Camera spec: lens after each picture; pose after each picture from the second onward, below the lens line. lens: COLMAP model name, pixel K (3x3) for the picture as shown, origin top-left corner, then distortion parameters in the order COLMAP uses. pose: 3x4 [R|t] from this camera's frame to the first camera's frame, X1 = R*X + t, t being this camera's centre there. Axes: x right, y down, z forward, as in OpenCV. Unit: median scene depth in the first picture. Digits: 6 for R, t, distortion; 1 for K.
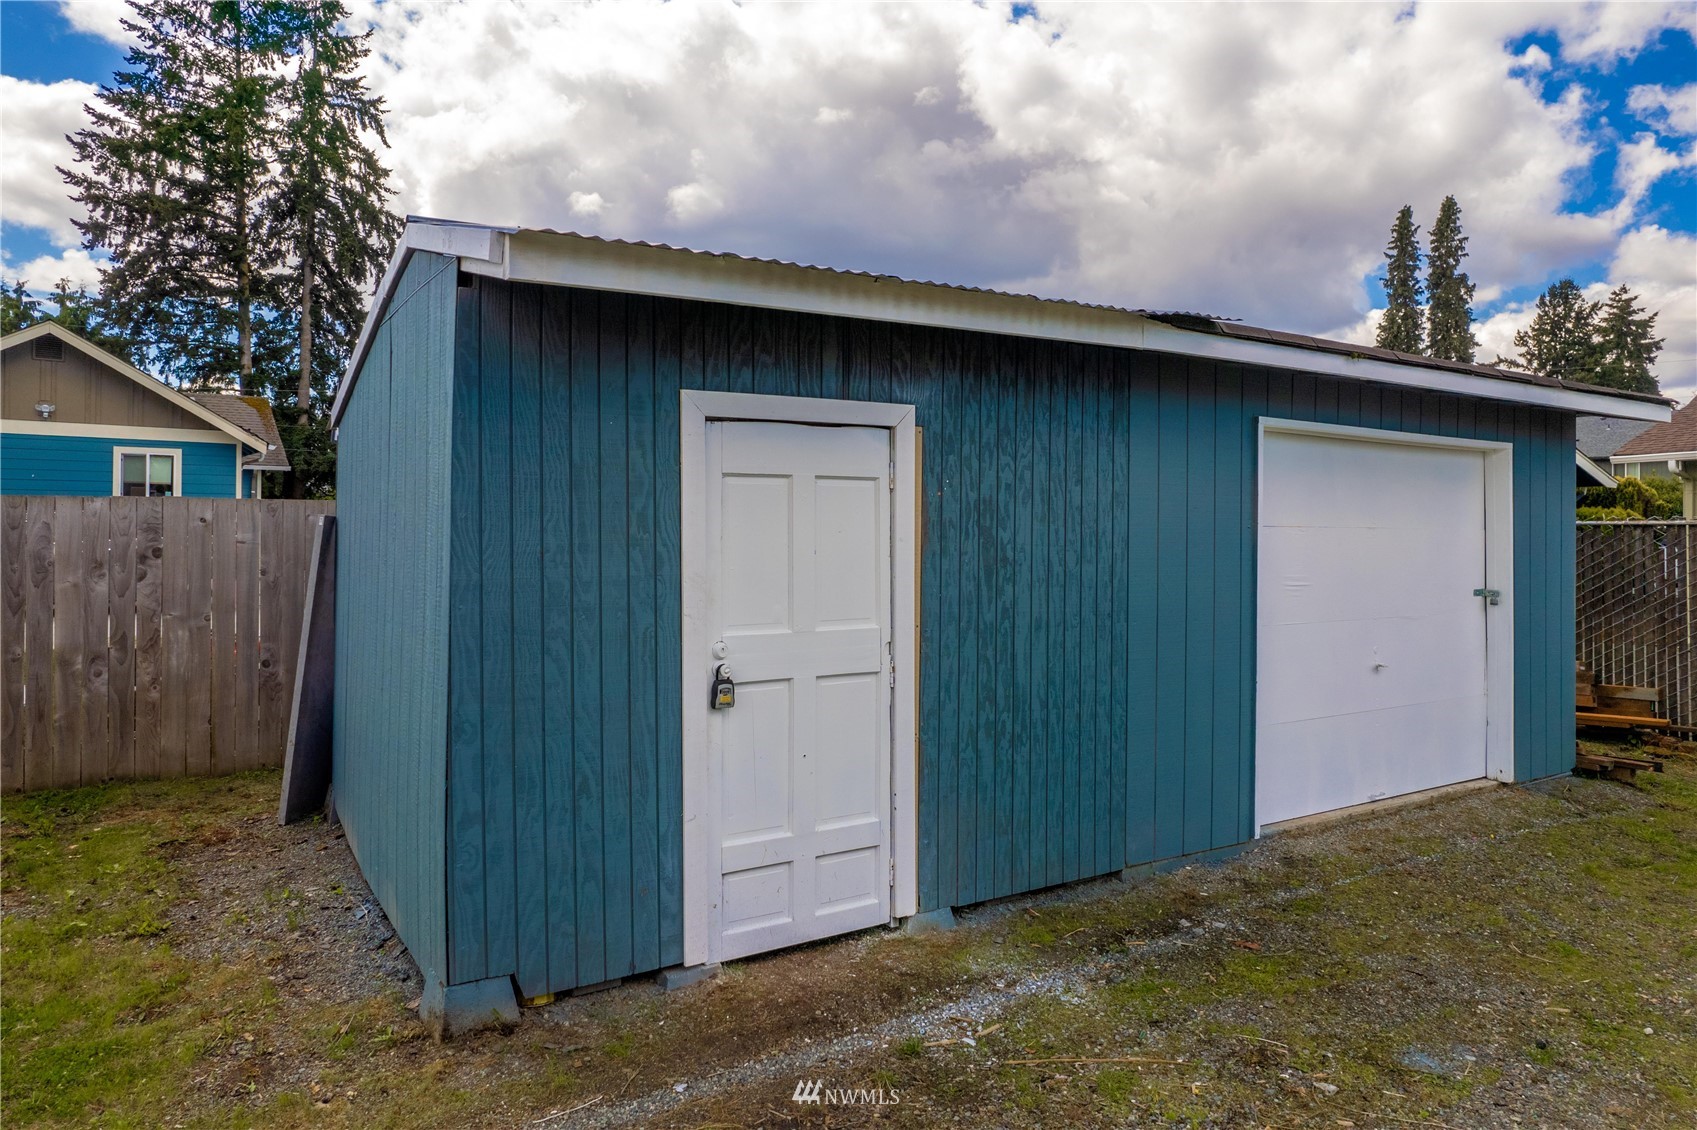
lens RADIAL K [[1124.7, 0, 854.3], [0, 1124.7, 498.7], [0, 0, 1]] dist [-0.005672, 0.001704]
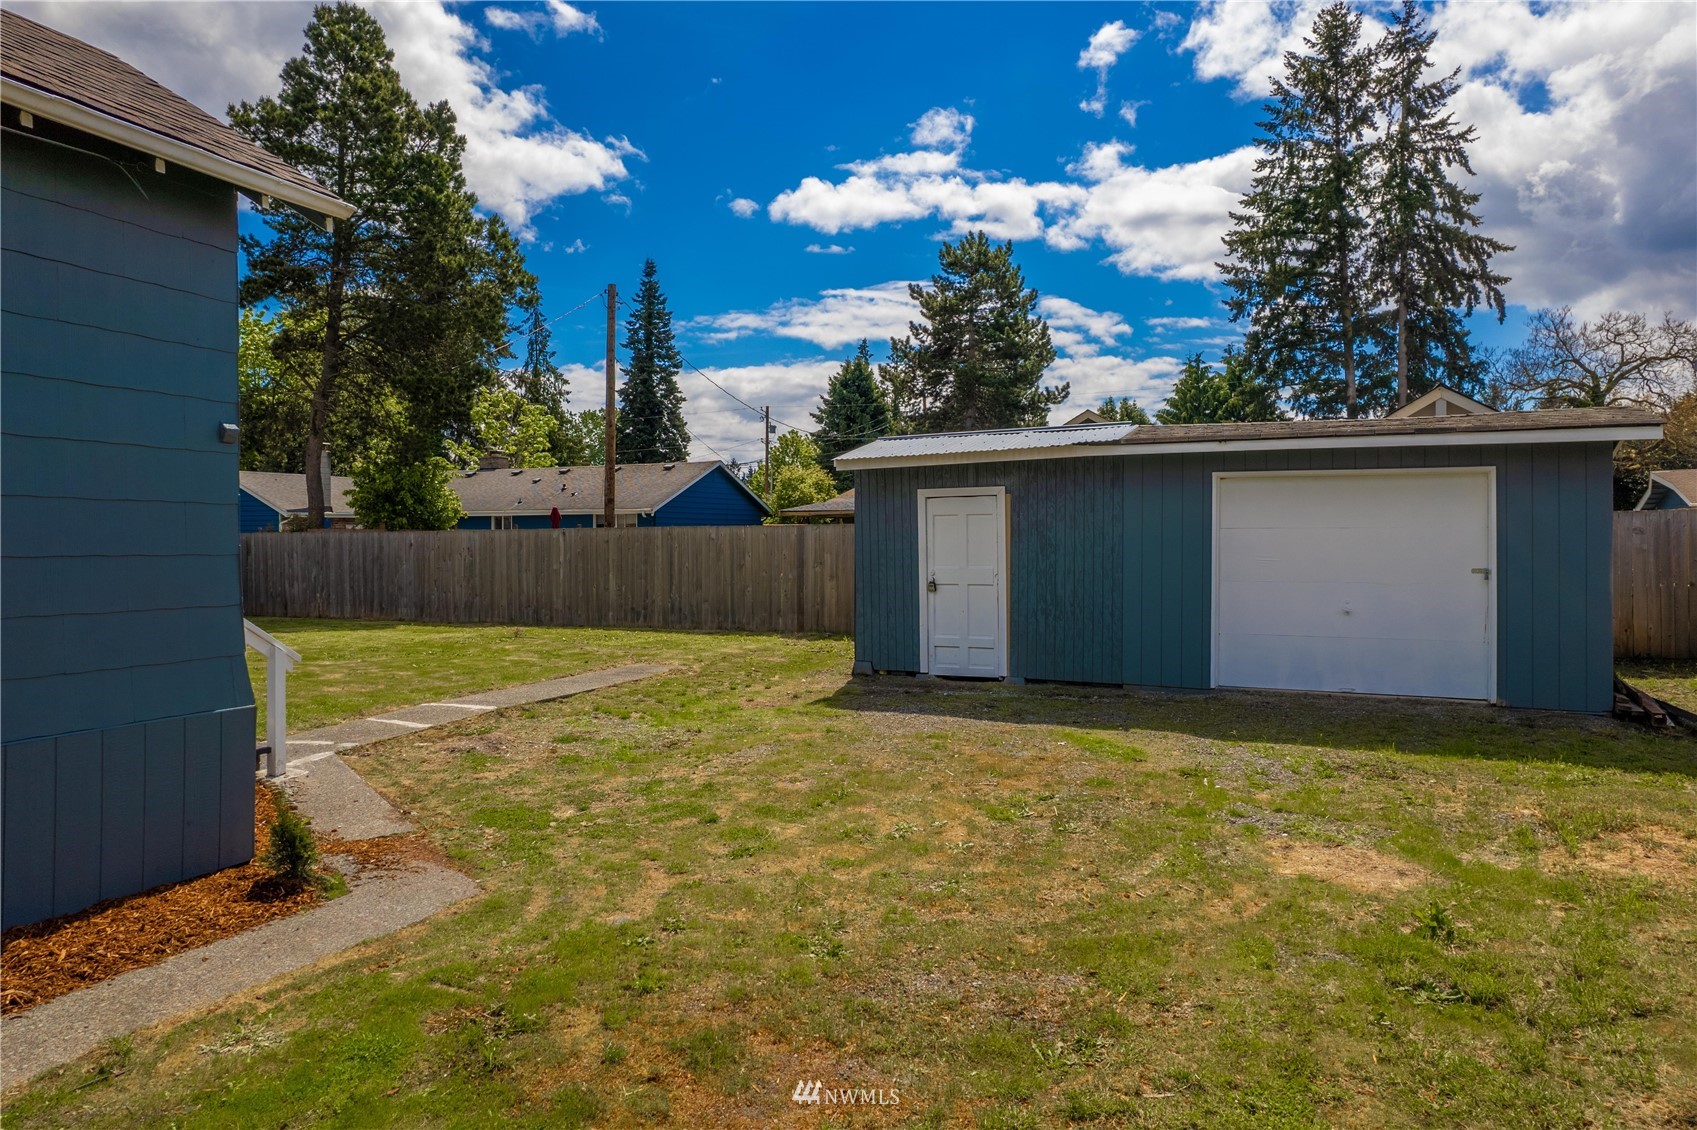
lens RADIAL K [[1110.8, 0, 850.5], [0, 1110.8, 548.8], [0, 0, 1]] dist [-0.071381, 0.057290]
pose [[0.518322, 0.002592, -0.855182, 0.174501], [0.031646, 0.999252, 0.022209, -0.000316], [0.854600, -0.038574, 0.517852, -0.055716]]
